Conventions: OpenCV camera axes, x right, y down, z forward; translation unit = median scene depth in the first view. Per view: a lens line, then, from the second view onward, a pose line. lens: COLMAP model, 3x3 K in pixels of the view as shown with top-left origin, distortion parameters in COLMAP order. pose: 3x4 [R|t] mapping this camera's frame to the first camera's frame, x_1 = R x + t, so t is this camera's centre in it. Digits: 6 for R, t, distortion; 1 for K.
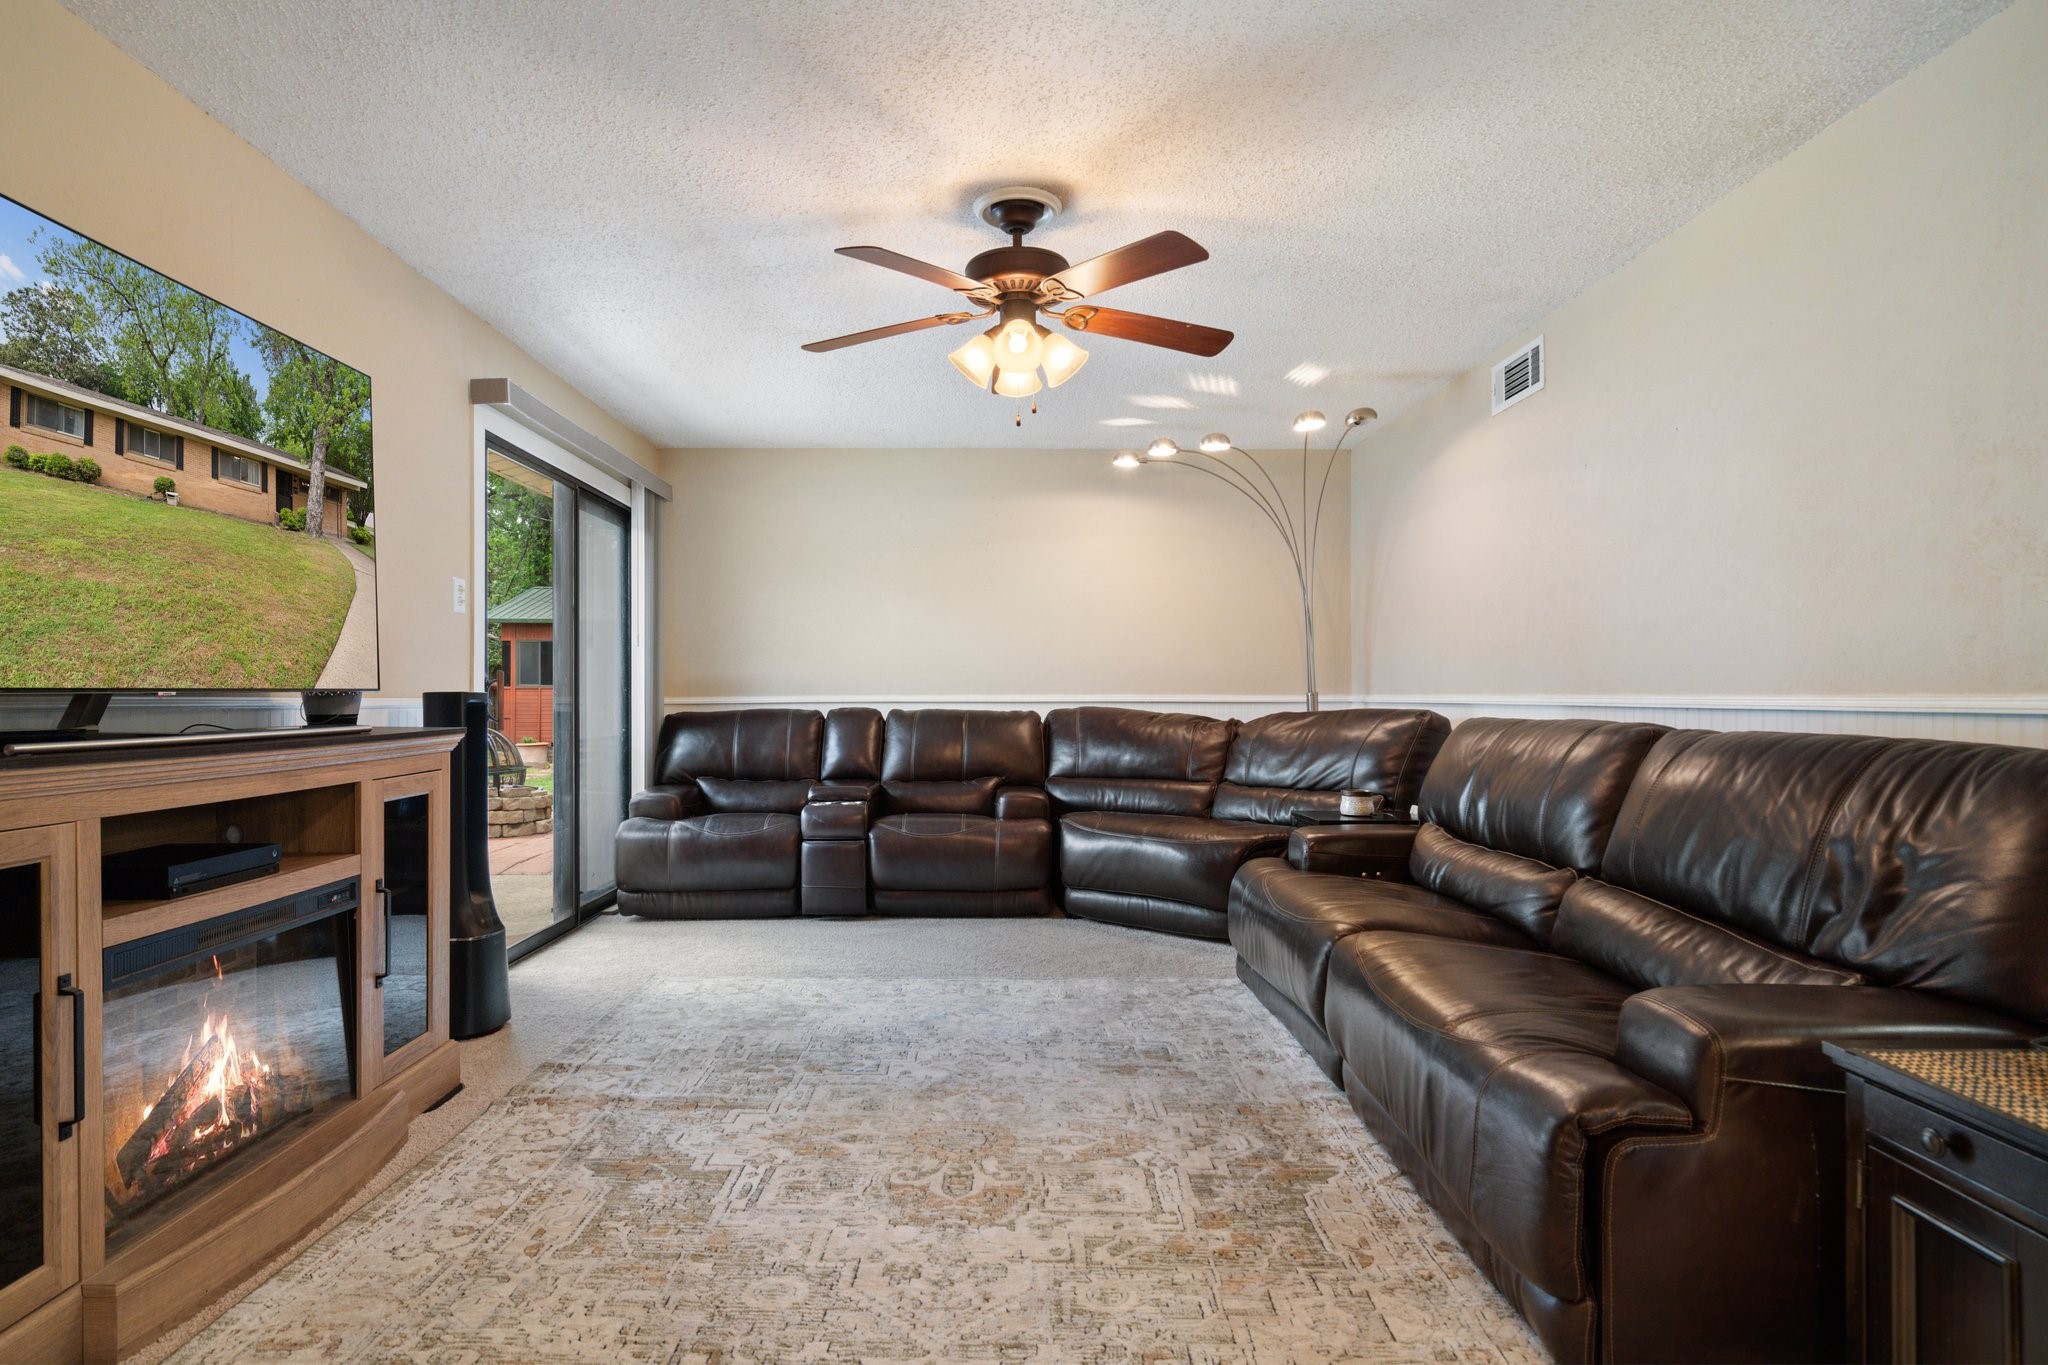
lens RADIAL K [[1076.8, 0, 997.1], [0, 1076.8, 684.8], [0, 0, 1]] dist [-0.005494, 0.004364]
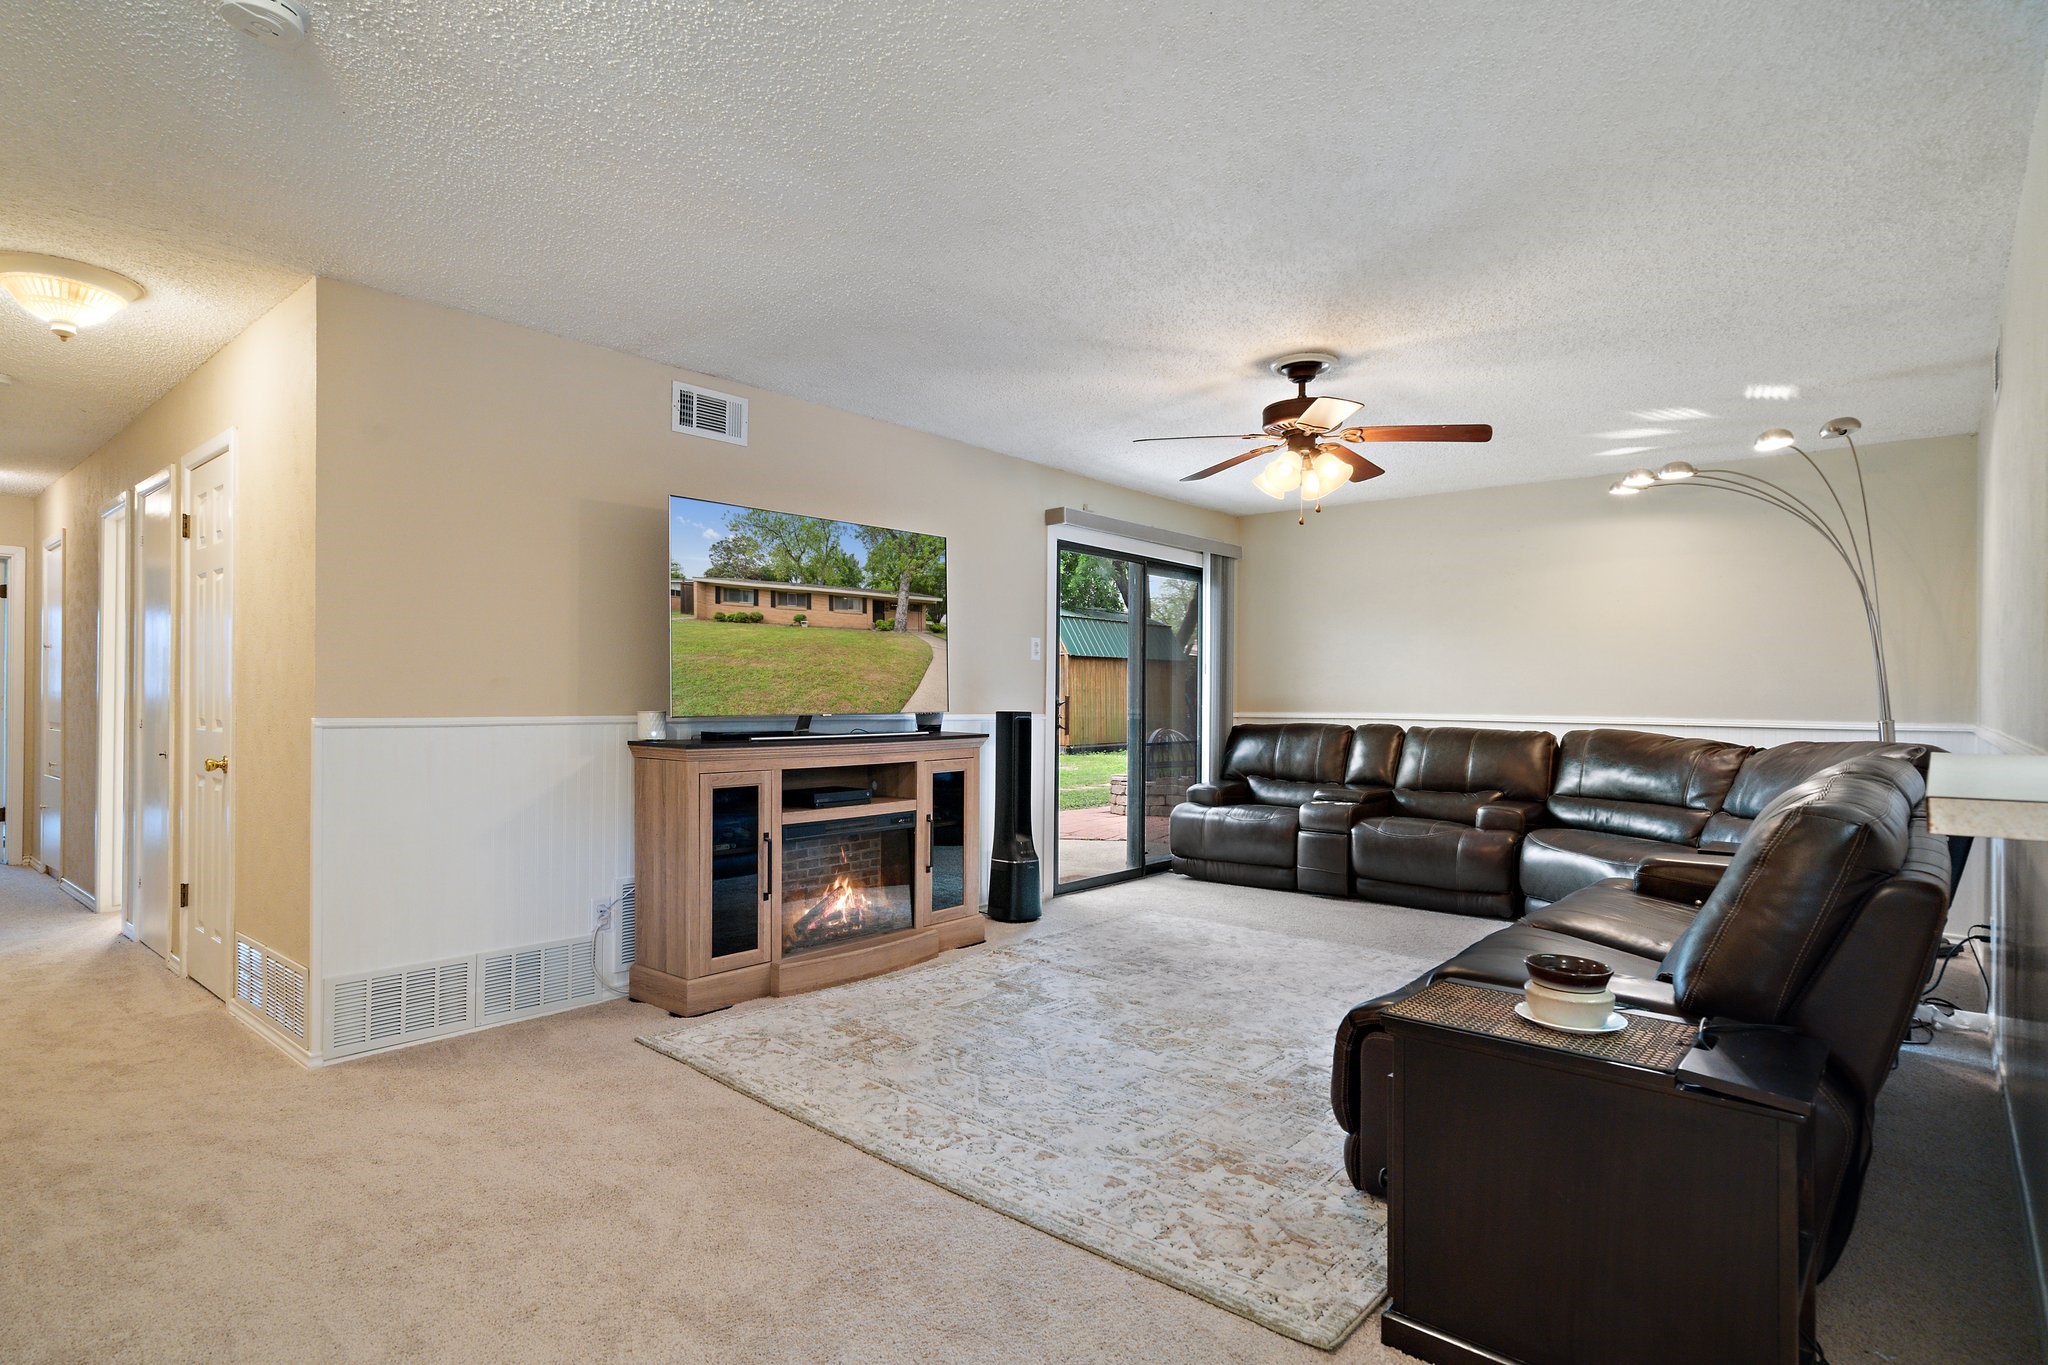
lens RADIAL K [[1076.8, 0, 1021.6], [0, 1076.8, 691.7], [0, 0, 1]] dist [-0.005494, 0.004364]
pose [[0.761478, 0.009300, -0.648124, 0.755235], [-0.006514, 0.999956, 0.006695, -0.042608], [0.648158, -0.000876, 0.761505, -0.307441]]
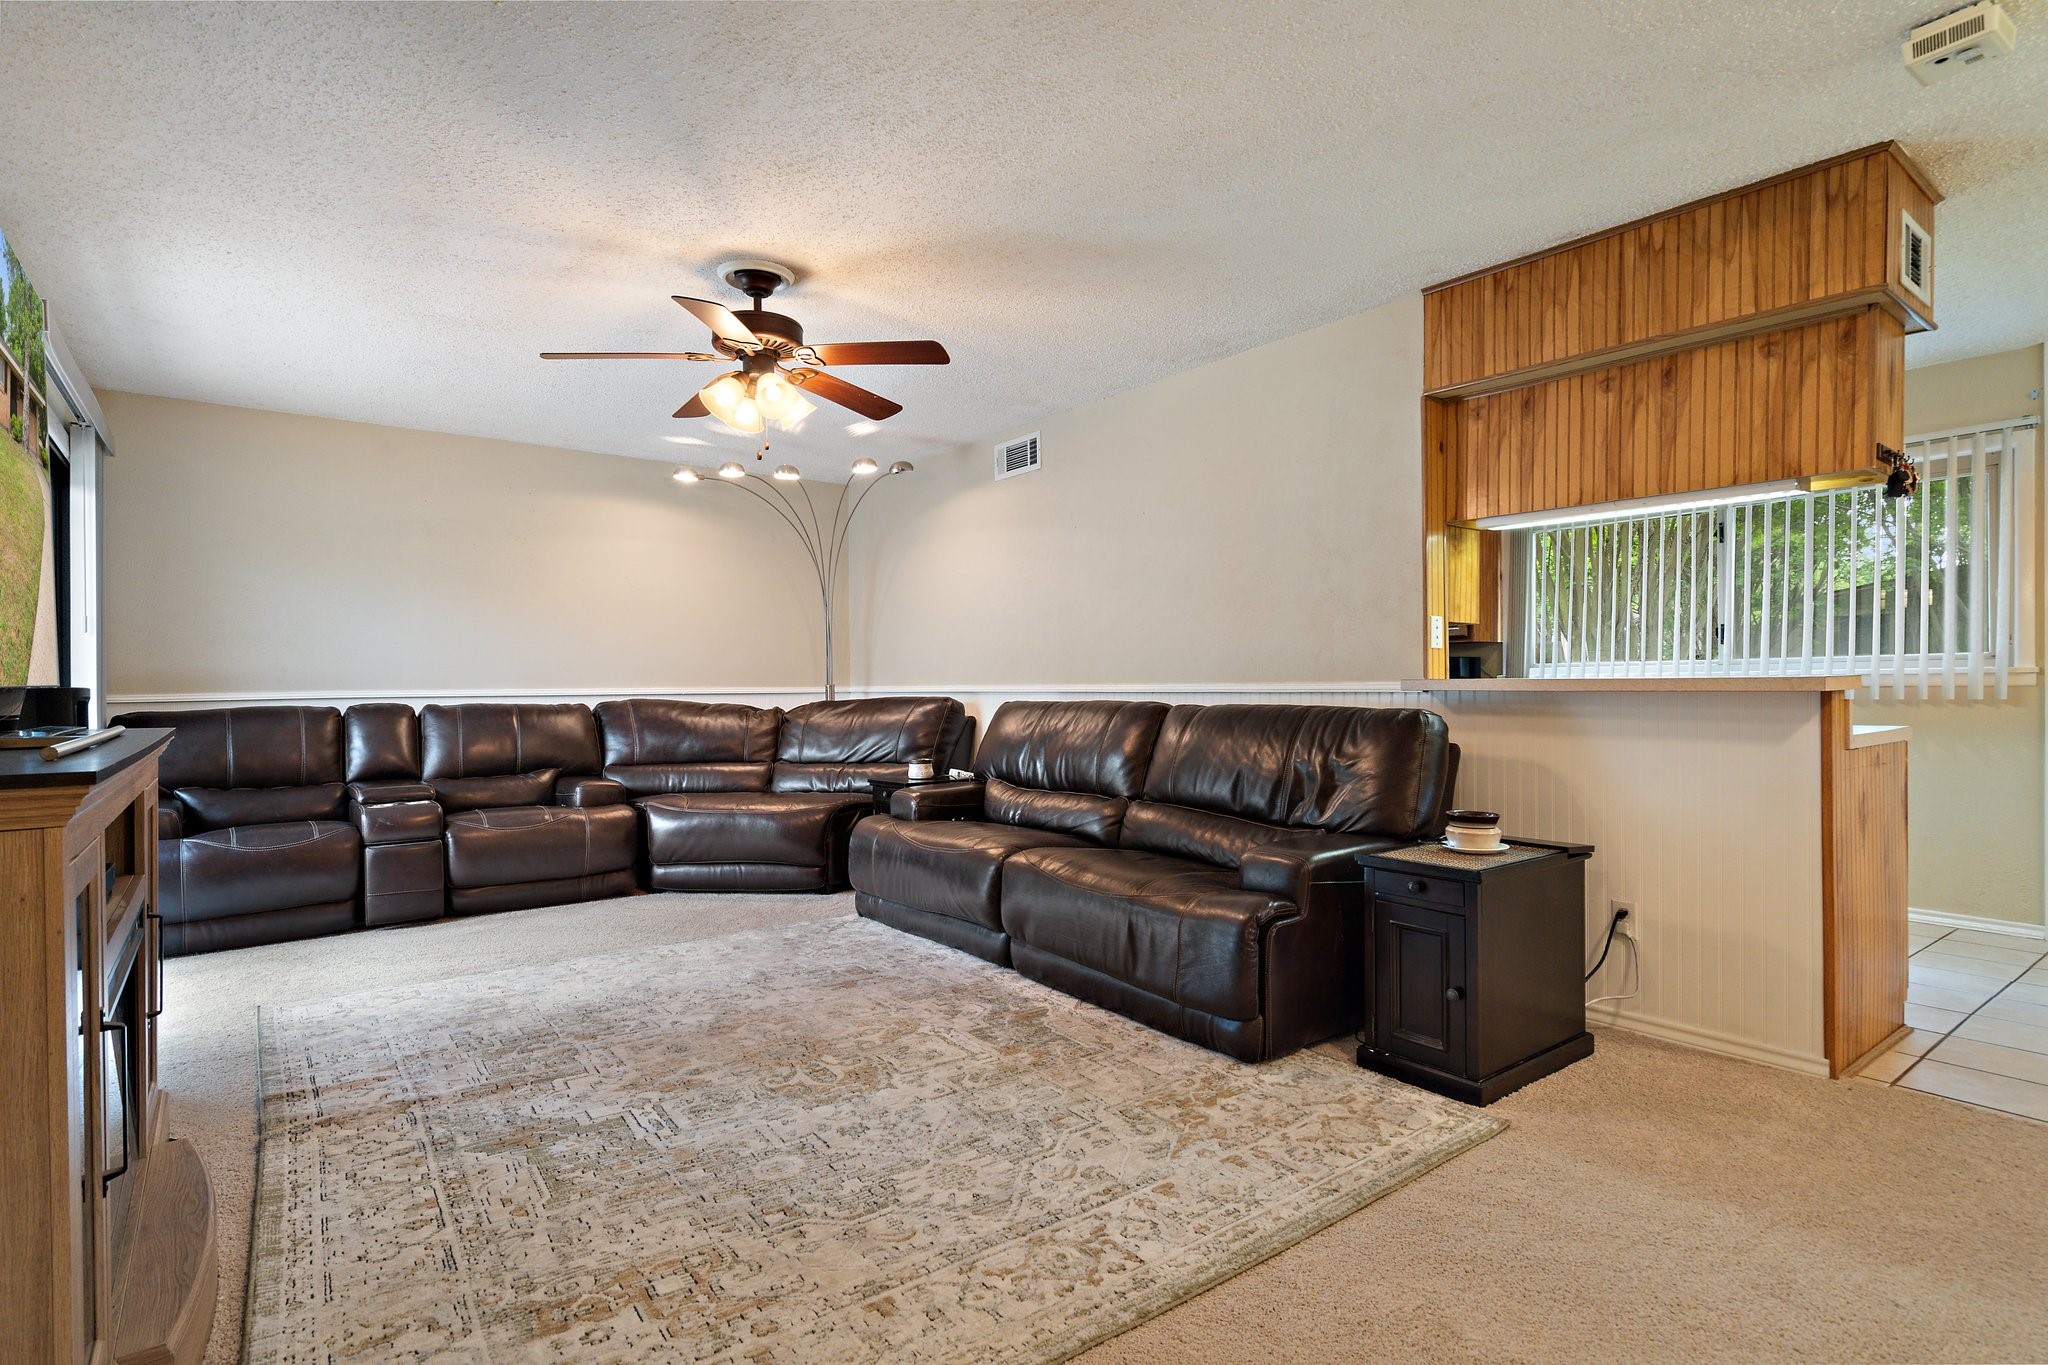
lens RADIAL K [[1011.0, 0, 1023.6], [0, 1011.0, 675.2], [0, 0, 1]] dist [-0.002995, 0.001364]
pose [[0.794720, 0.000663, 0.606975, -0.514782], [0.001610, 0.999994, -0.003200, 0.001093], [-0.606974, 0.003520, 0.794714, -0.074228]]
